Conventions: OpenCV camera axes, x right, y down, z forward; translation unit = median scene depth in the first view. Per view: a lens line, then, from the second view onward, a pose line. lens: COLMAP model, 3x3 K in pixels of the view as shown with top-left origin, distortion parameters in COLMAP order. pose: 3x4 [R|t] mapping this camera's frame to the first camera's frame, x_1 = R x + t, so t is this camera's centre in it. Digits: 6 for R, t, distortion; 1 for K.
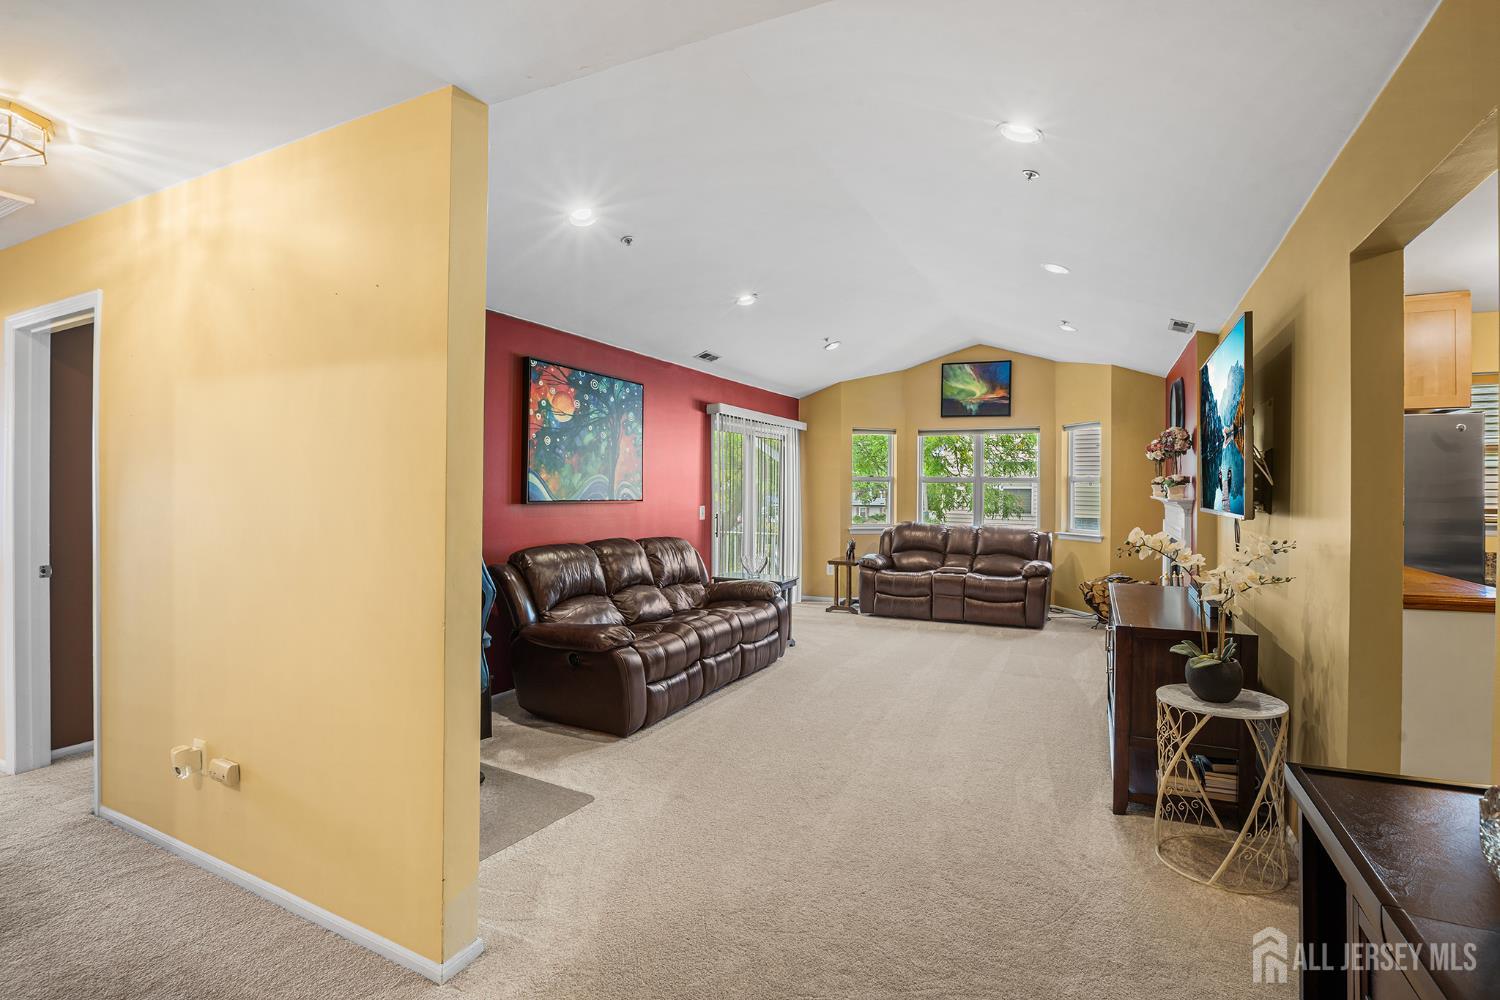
lens RADIAL K [[714.9, 0, 753.5], [0, 714.9, 494.4], [0, 0, 1]] dist [-0.029726, 0.002794]
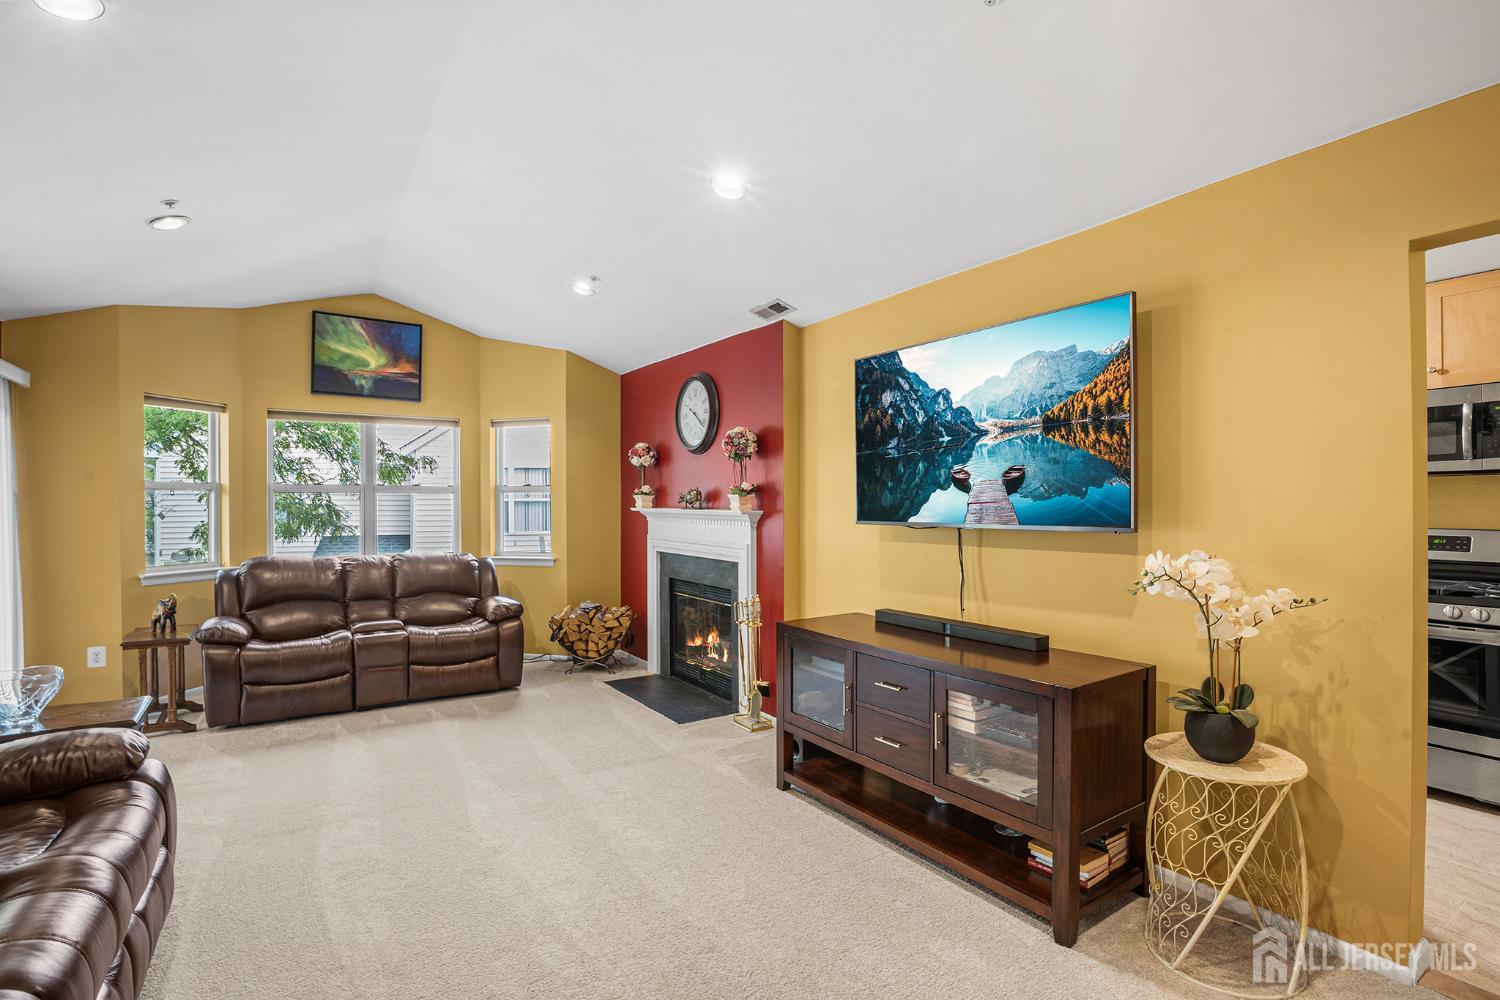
lens RADIAL K [[714.9, 0, 748.8], [0, 714.9, 506.8], [0, 0, 1]] dist [-0.029726, 0.002794]
pose [[0.500639, -0.011184, 0.865584, -0.102476], [0.015218, 0.999876, 0.004117, -0.000468], [-0.865522, 0.011112, 0.500747, 0.353975]]
